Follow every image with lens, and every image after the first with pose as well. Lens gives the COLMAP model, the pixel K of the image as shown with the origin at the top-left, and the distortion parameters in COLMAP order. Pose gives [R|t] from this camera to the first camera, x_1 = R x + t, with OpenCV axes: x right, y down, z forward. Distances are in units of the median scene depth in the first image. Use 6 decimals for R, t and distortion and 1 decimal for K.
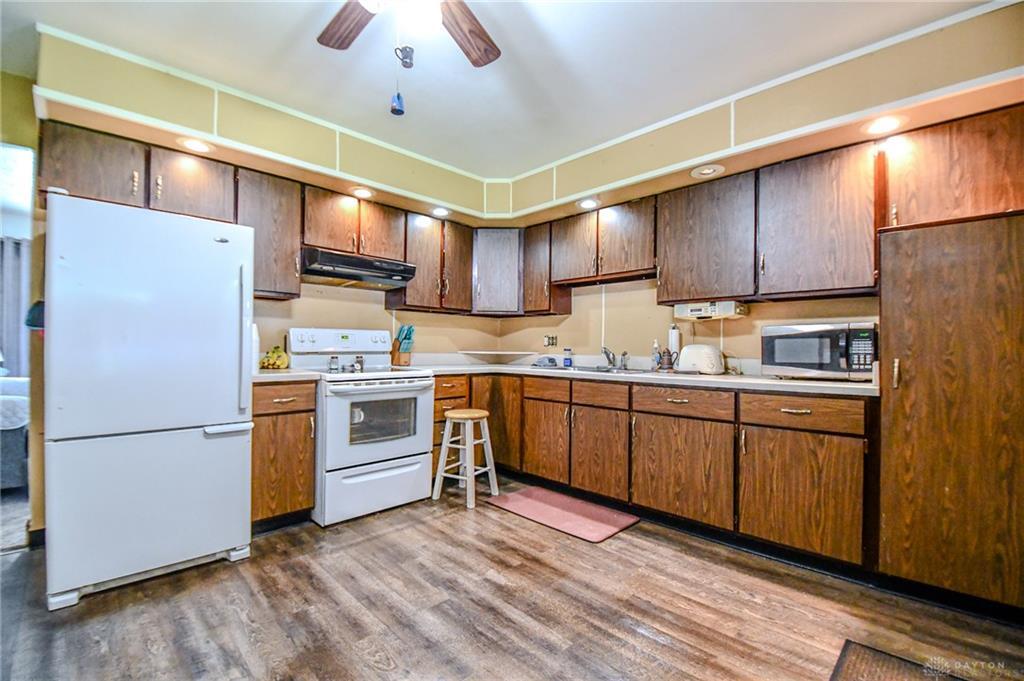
lens RADIAL K [[445.2, 0, 498.5], [0, 445.2, 347.0], [0, 0, 1]] dist [0.013201, -0.021157]
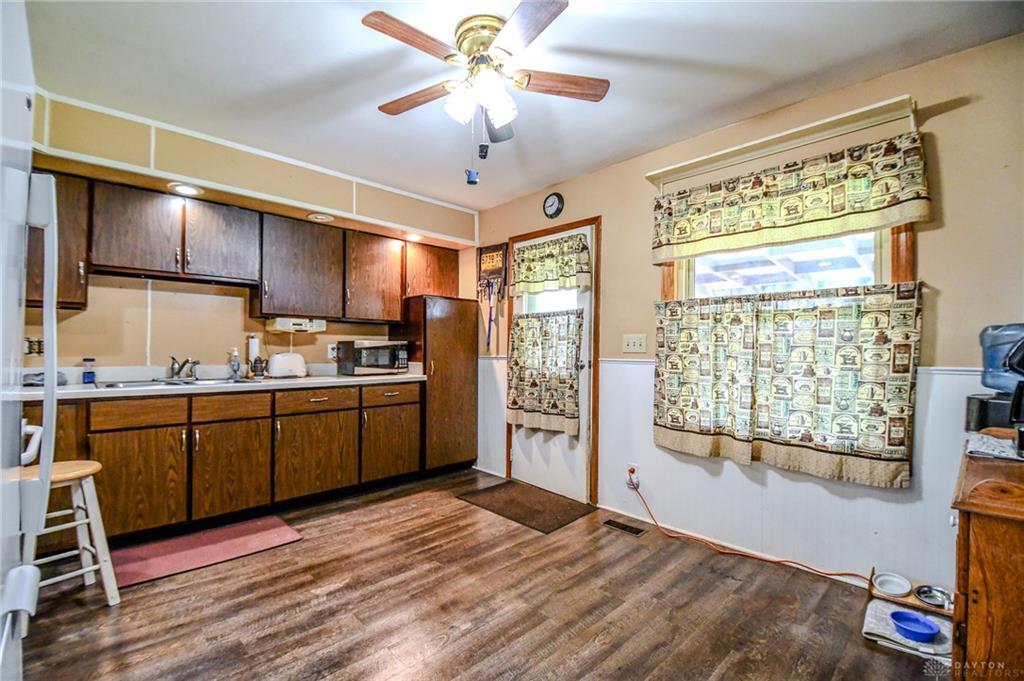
lens RADIAL K [[445.2, 0, 498.5], [0, 445.2, 347.0], [0, 0, 1]] dist [0.013201, -0.021157]
pose [[0.004766, 0.000062, 0.999989, -0.854186], [-0.006113, 0.999981, -0.000032, -0.028415], [-0.999970, -0.006113, 0.004767, 0.515838]]
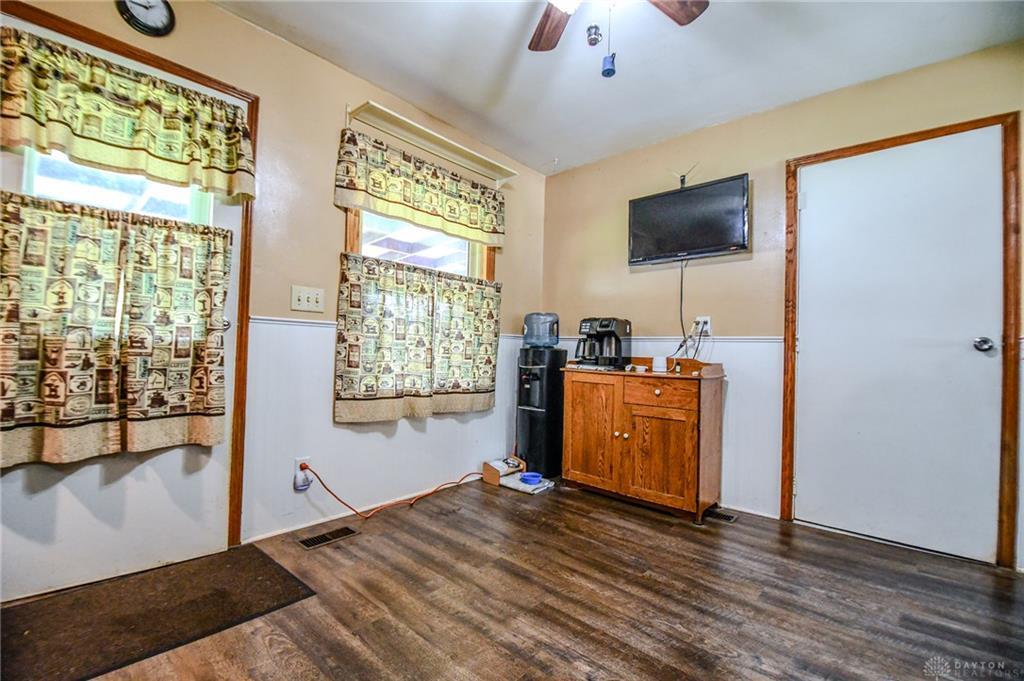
lens RADIAL K [[445.2, 0, 498.5], [0, 445.2, 347.0], [0, 0, 1]] dist [0.013201, -0.021157]
pose [[-0.996158, -0.035092, -0.080239, 0.040500], [-0.034652, 0.999376, -0.006869, 0.051370], [0.080430, -0.004062, -0.996752, 1.103458]]
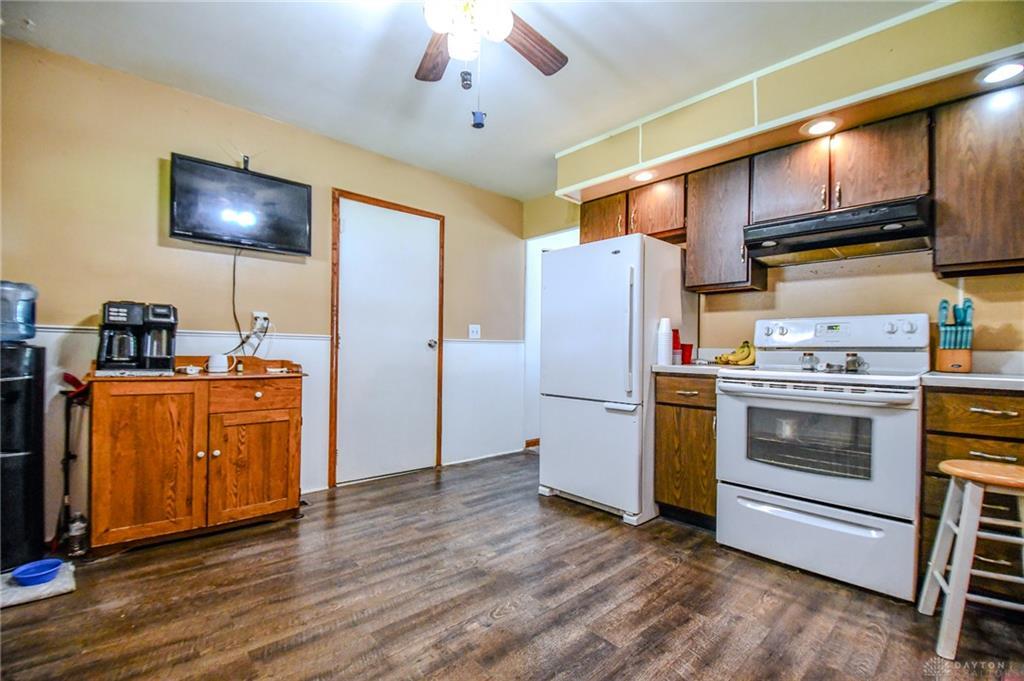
lens RADIAL K [[445.2, 0, 498.5], [0, 445.2, 347.0], [0, 0, 1]] dist [0.013201, -0.021157]
pose [[-0.027697, -0.018482, -0.999445, 0.526439], [-0.017663, 0.999682, -0.017996, 0.043383], [0.999460, 0.017154, -0.028015, 0.618200]]
